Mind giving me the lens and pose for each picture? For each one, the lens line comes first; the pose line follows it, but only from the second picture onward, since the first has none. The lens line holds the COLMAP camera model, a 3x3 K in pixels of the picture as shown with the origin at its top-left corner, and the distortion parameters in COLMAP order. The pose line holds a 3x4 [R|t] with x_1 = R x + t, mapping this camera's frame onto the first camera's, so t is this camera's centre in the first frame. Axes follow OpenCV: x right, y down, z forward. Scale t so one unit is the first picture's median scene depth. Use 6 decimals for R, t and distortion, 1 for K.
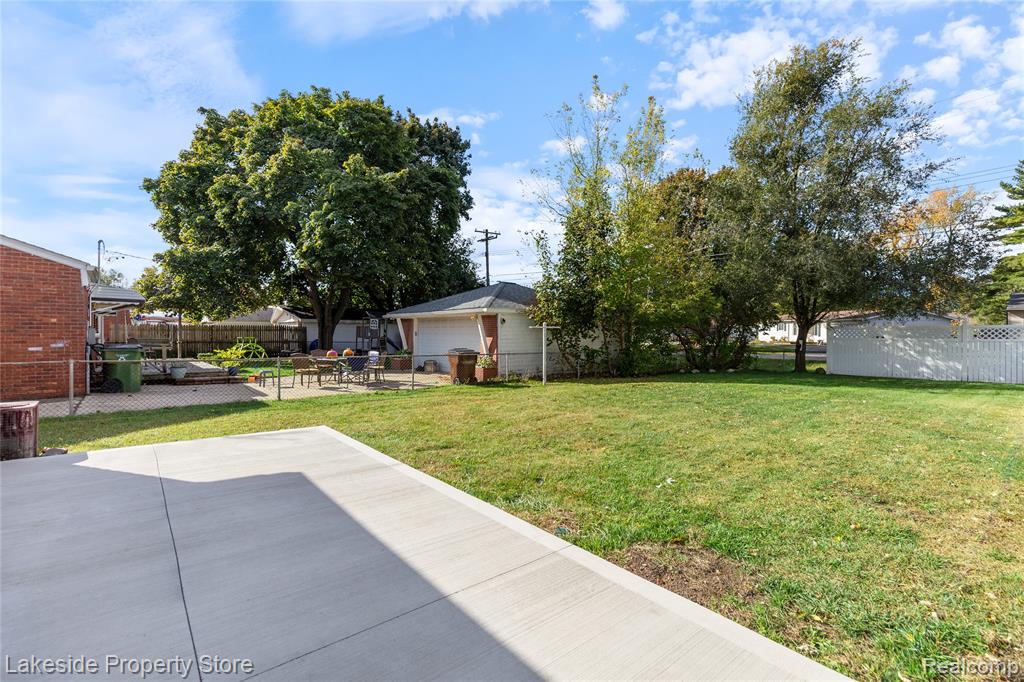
lens RADIAL K [[470.7, 0, 513.1], [0, 470.7, 339.9], [0, 0, 1]] dist [0.007892, -0.000995]
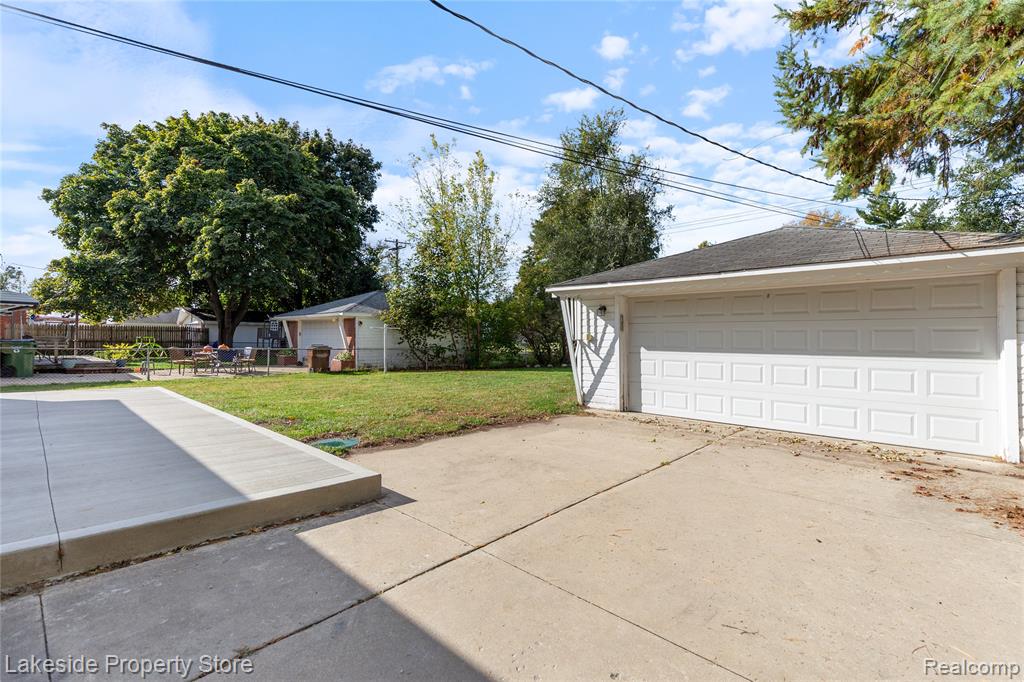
lens RADIAL K [[470.7, 0, 508.6], [0, 470.7, 340.9], [0, 0, 1]] dist [0.007892, -0.000995]
pose [[0.994134, 0.003338, 0.108104, 0.172984], [-0.002424, 0.999960, -0.008578, 0.012011], [-0.108129, 0.008266, 0.994103, -0.202101]]
